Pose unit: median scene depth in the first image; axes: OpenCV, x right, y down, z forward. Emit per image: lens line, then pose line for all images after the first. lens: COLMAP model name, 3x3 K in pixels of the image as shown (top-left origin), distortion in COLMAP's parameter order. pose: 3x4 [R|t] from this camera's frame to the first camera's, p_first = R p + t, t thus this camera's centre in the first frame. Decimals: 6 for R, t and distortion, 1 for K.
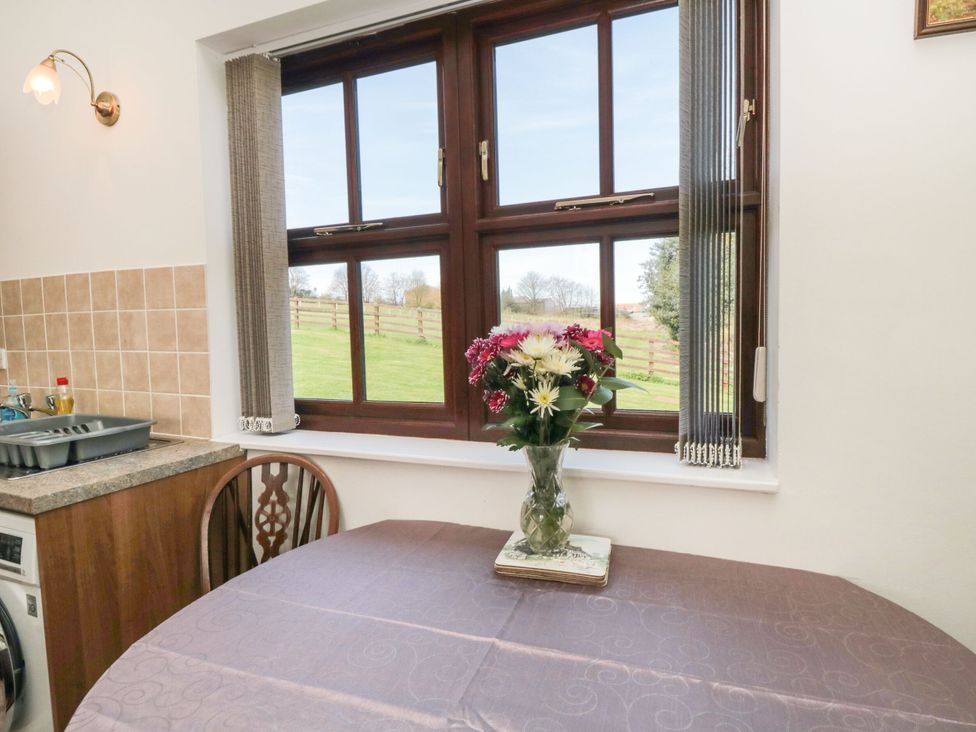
lens RADIAL K [[510.7, 0, 492.8], [0, 510.7, 359.2], [0, 0, 1]] dist [-0.023144, 0.000075]
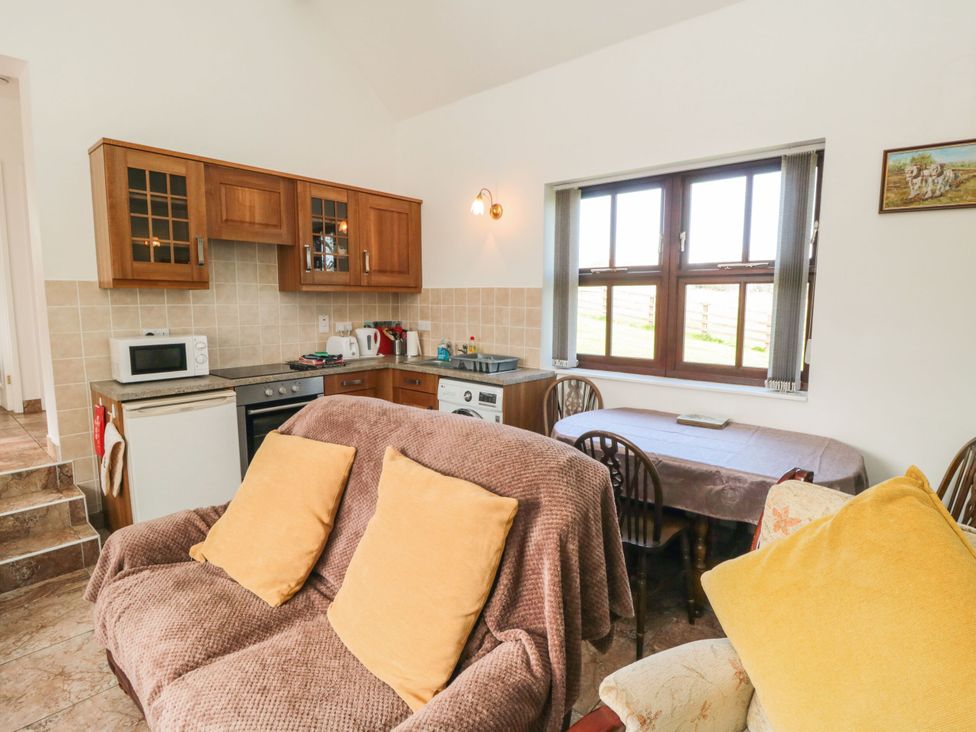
lens RADIAL K [[510.7, 0, 490.3], [0, 510.7, 360.5], [0, 0, 1]] dist [-0.023144, 0.000075]
pose [[0.925206, 0.067754, -0.373367, 0.059278], [-0.046774, 0.996790, 0.064978, -0.008891], [0.376571, -0.042654, 0.925405, -1.118967]]
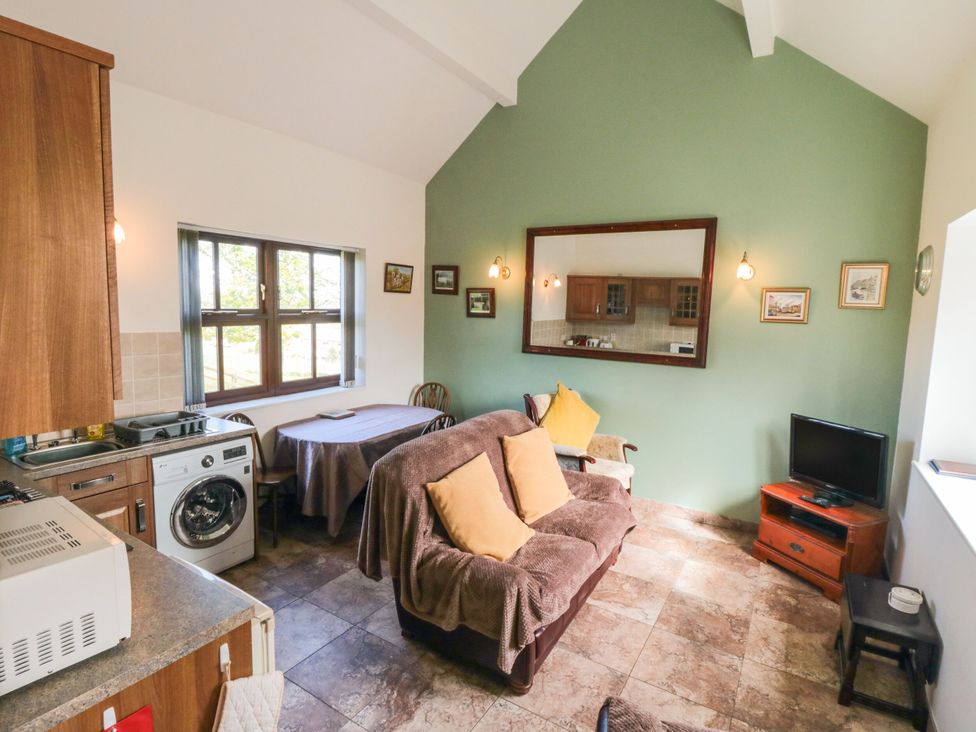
lens RADIAL K [[510.7, 0, 490.6], [0, 510.7, 360.8], [0, 0, 1]] dist [-0.023144, 0.000075]
pose [[0.207590, -0.086688, 0.974367, -2.275040], [0.031631, 0.996140, 0.081886, -0.197540], [-0.977704, 0.013822, 0.209531, -0.622299]]
